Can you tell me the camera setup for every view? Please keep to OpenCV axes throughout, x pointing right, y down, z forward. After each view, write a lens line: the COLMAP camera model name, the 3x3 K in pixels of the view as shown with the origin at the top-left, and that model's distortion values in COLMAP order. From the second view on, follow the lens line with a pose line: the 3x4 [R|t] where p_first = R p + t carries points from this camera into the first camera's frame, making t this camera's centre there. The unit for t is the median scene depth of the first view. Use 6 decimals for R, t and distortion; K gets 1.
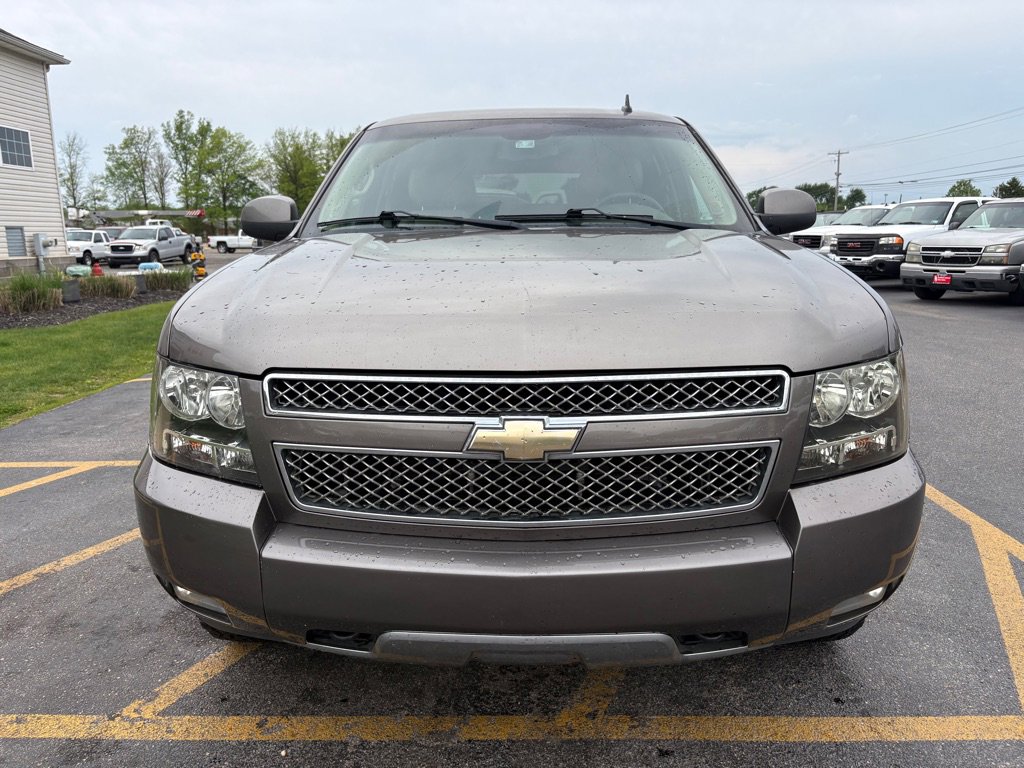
lens RADIAL K [[783.4, 0, 512.0], [0, 783.4, 384.0], [0, 0, 1]] dist [0.034678, -0.039154]
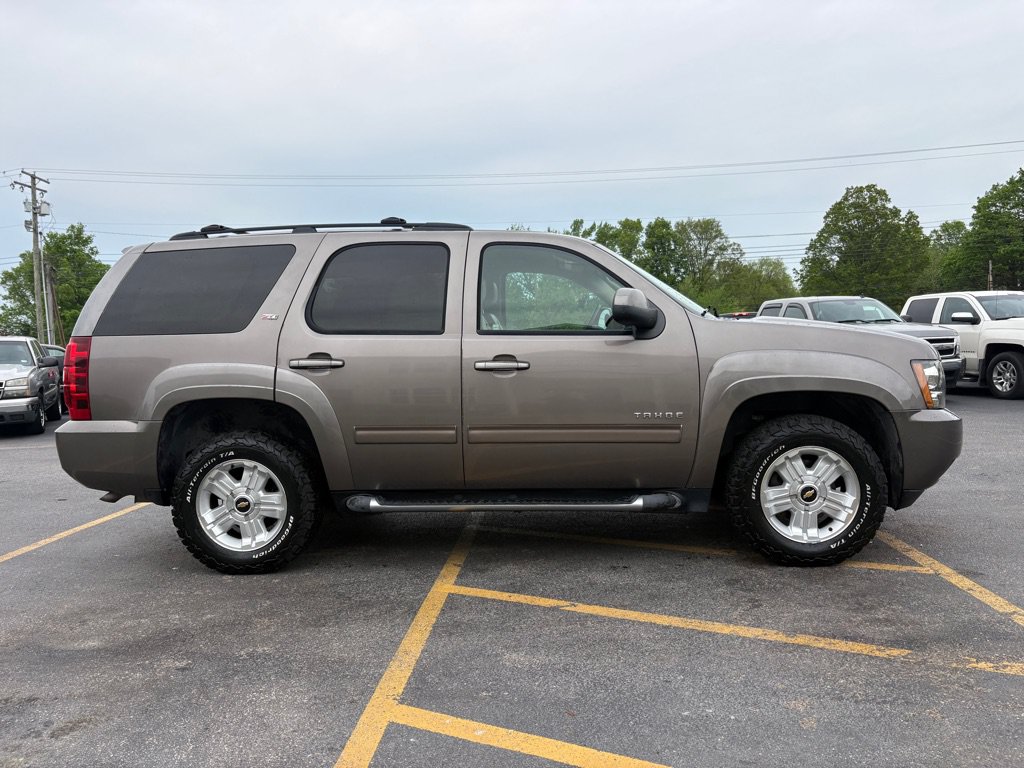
lens RADIAL K [[783.4, 0, 512.0], [0, 783.4, 384.0], [0, 0, 1]] dist [0.034678, -0.039154]
pose [[0.033226, -0.036441, 0.998783, -2.319355], [0.229883, 0.972820, 0.027846, -0.263367], [-0.972651, 0.228678, 0.040700, 1.777795]]
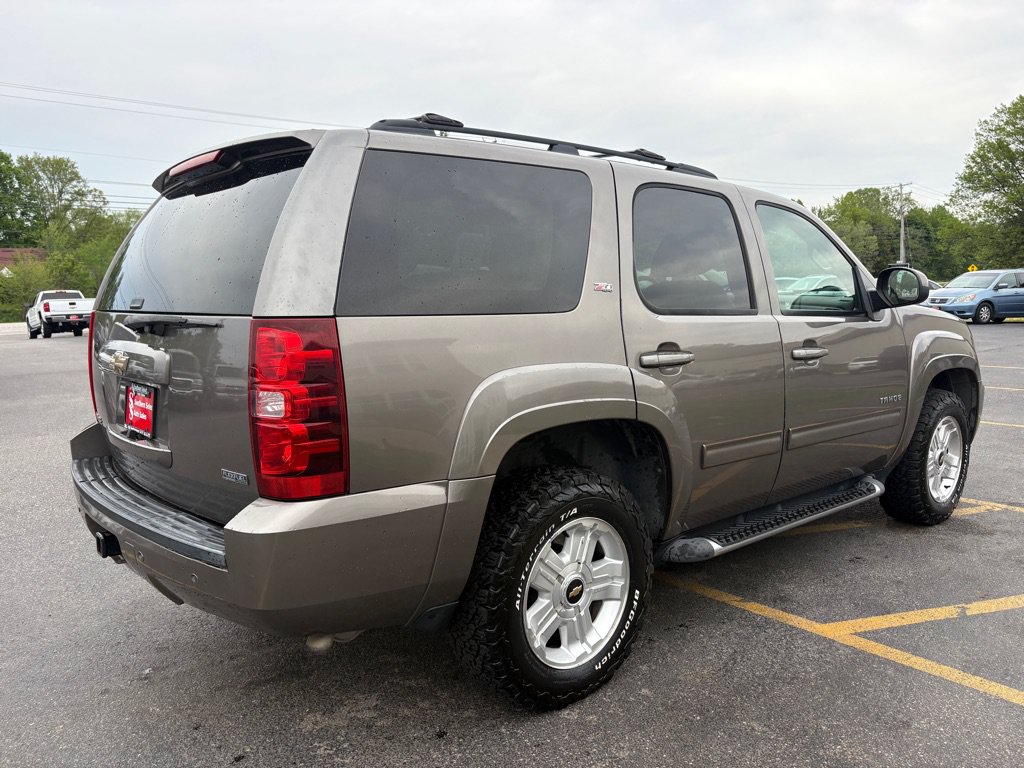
lens RADIAL K [[783.4, 0, 512.0], [0, 783.4, 384.0], [0, 0, 1]] dist [0.034678, -0.039154]
pose [[-0.681501, -0.065702, 0.728862, -1.175708], [0.165241, 0.956426, 0.240719, -0.685067], [-0.712918, 0.284487, -0.640948, 3.346992]]
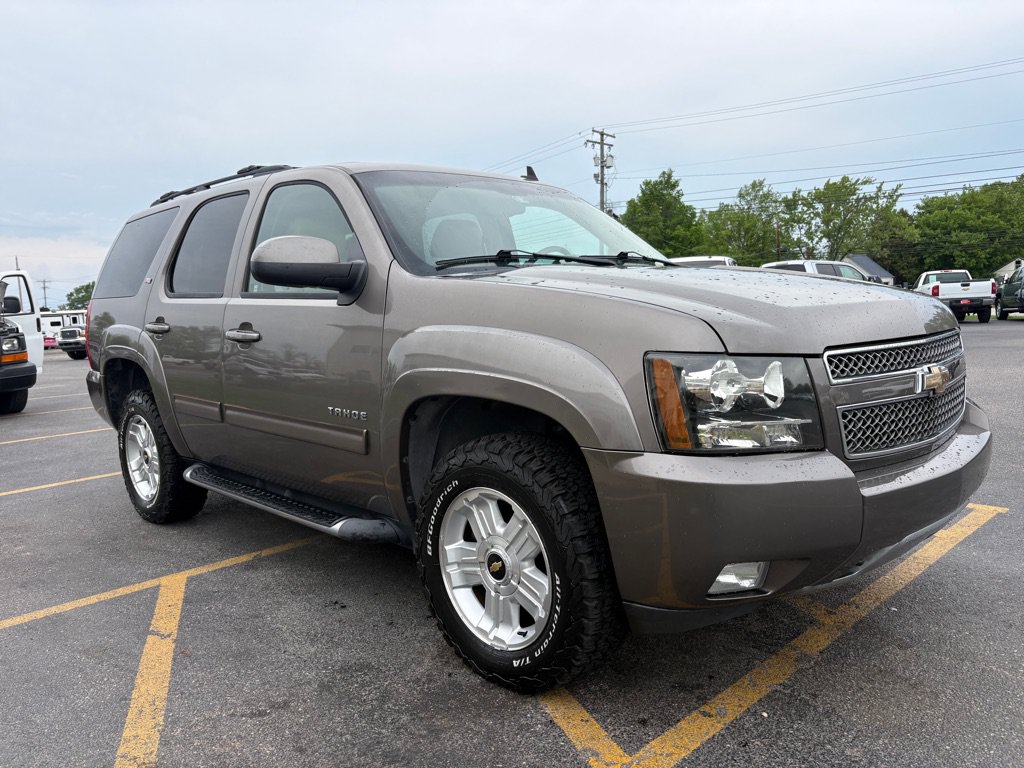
lens RADIAL K [[783.4, 0, 512.0], [0, 783.4, 384.0], [0, 0, 1]] dist [0.034678, -0.039154]
pose [[0.693653, -0.091728, 0.714445, -1.191294], [0.175254, 0.983545, -0.043875, 0.003568], [-0.698664, 0.155644, 0.698314, 0.384993]]
